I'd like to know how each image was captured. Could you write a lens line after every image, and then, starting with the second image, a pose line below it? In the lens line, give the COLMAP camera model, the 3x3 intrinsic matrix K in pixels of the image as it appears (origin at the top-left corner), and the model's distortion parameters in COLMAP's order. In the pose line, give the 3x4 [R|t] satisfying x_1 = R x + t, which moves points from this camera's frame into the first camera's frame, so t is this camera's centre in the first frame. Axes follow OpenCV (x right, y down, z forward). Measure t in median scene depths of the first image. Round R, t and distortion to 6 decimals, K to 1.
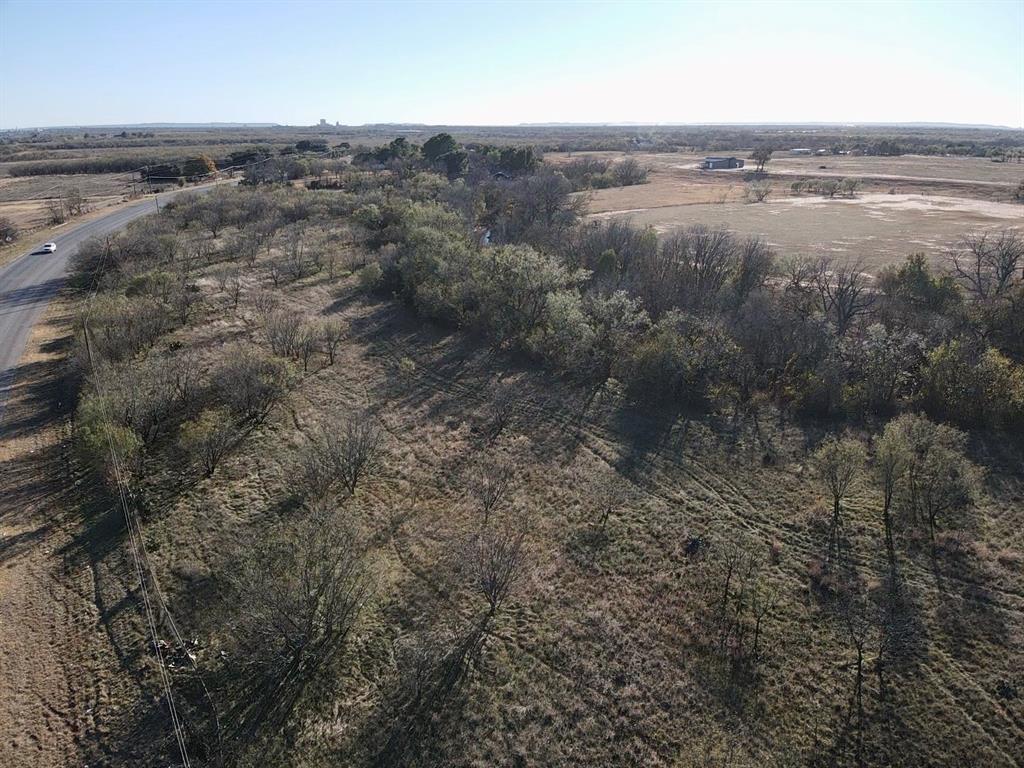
lens RADIAL K [[738.7, 0, 510.0], [0, 738.7, 384.2], [0, 0, 1]] dist [0.119748, -0.228539]
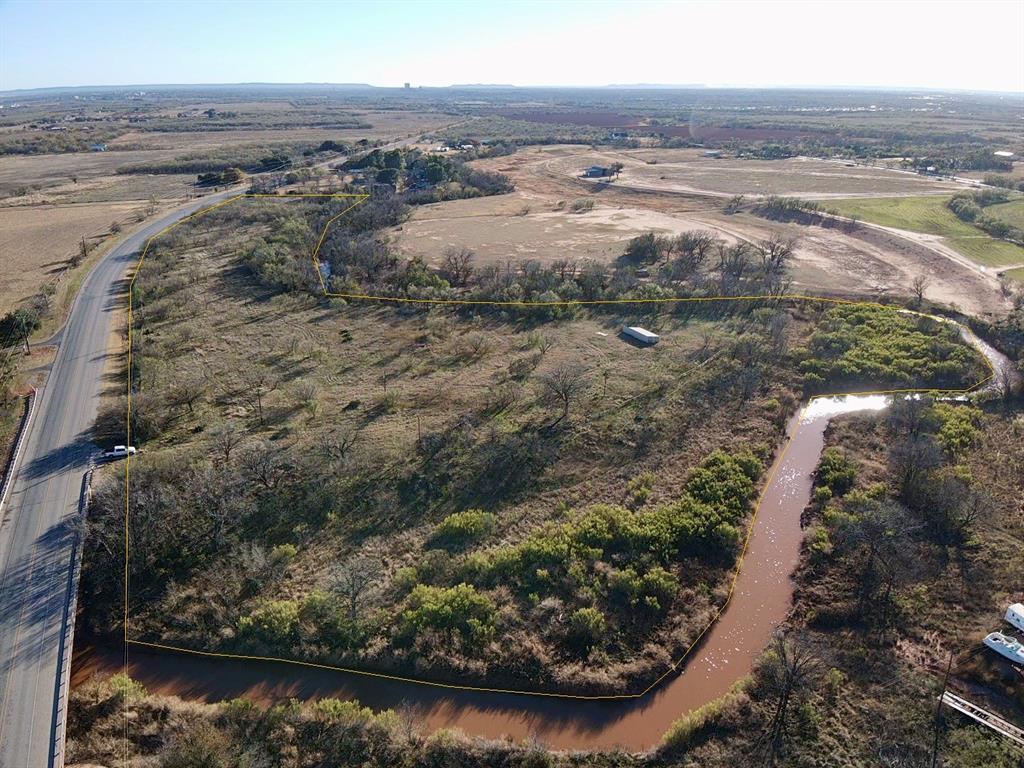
lens RADIAL K [[738.7, 0, 510.0], [0, 738.7, 384.2], [0, 0, 1]] dist [0.119748, -0.228539]
pose [[0.993443, 0.044821, -0.105181, 0.306632], [-0.039710, 0.997950, 0.050189, 0.041962], [0.107214, -0.045683, 0.993186, -0.459858]]
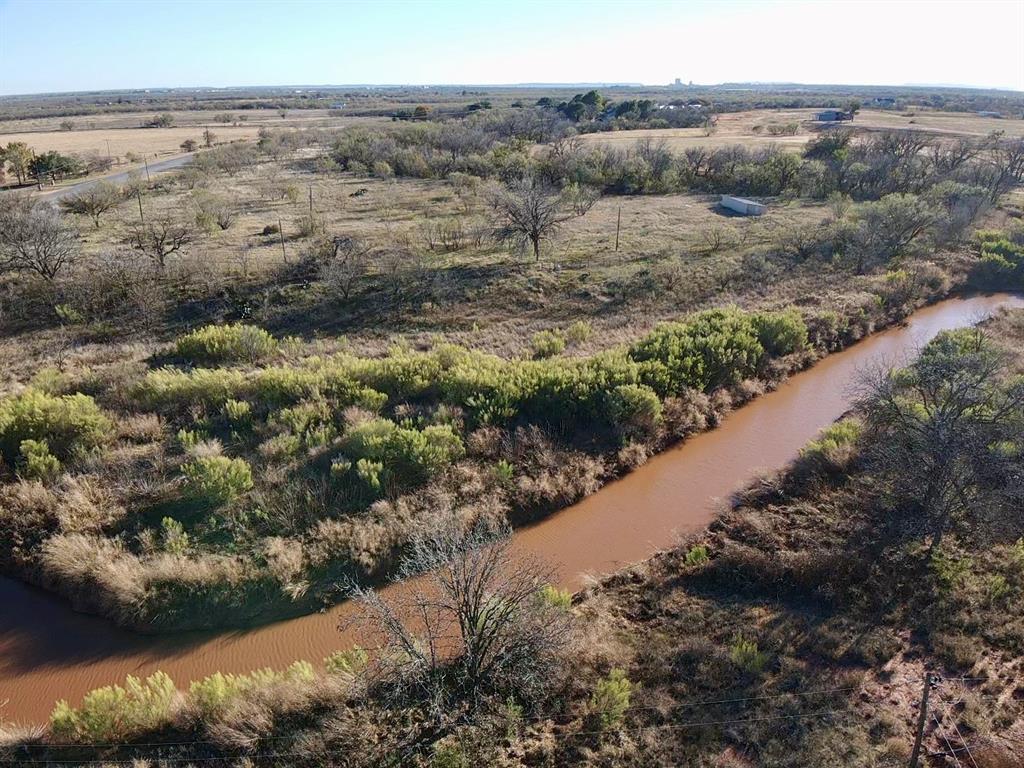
lens RADIAL K [[738.7, 0, 510.0], [0, 738.7, 384.2], [0, 0, 1]] dist [0.119748, -0.228539]
pose [[0.899305, 0.157209, -0.408088, 0.405285], [-0.137678, 0.987479, 0.077008, 0.103888], [0.415085, -0.013069, 0.909689, -0.296297]]
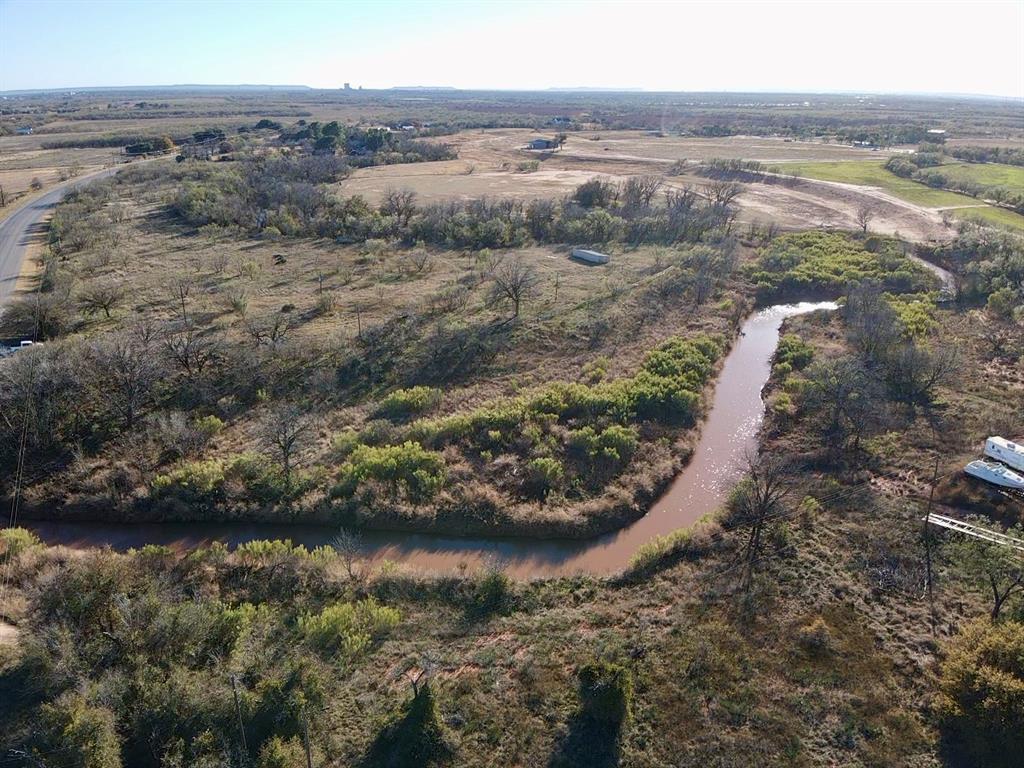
lens RADIAL K [[738.7, 0, 510.0], [0, 738.7, 384.2], [0, 0, 1]] dist [0.119748, -0.228539]
pose [[0.999093, 0.022851, -0.035940, 0.306599], [-0.021285, 0.998832, 0.043379, 0.098553], [0.036889, -0.042574, 0.998412, -0.440914]]
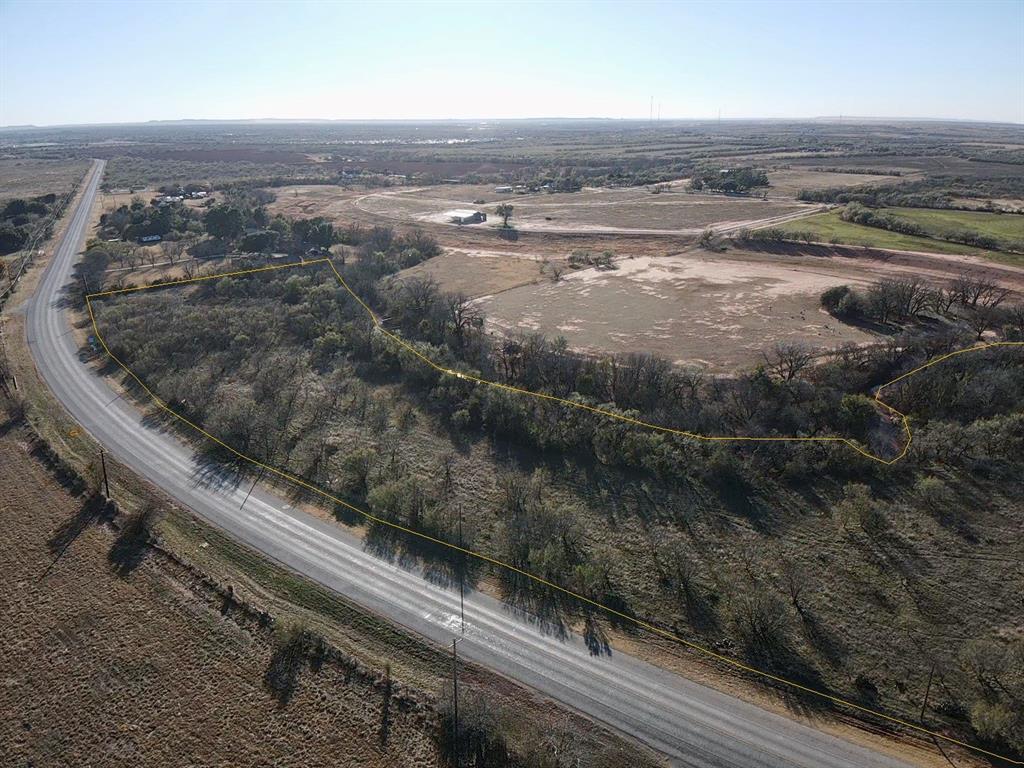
lens RADIAL K [[738.7, 0, 510.0], [0, 738.7, 384.2], [0, 0, 1]] dist [0.119748, -0.228539]
pose [[0.900905, -0.147211, 0.408288, -0.192348], [0.144370, 0.988796, 0.037959, -0.071081], [-0.409302, 0.024747, 0.912064, -0.105471]]
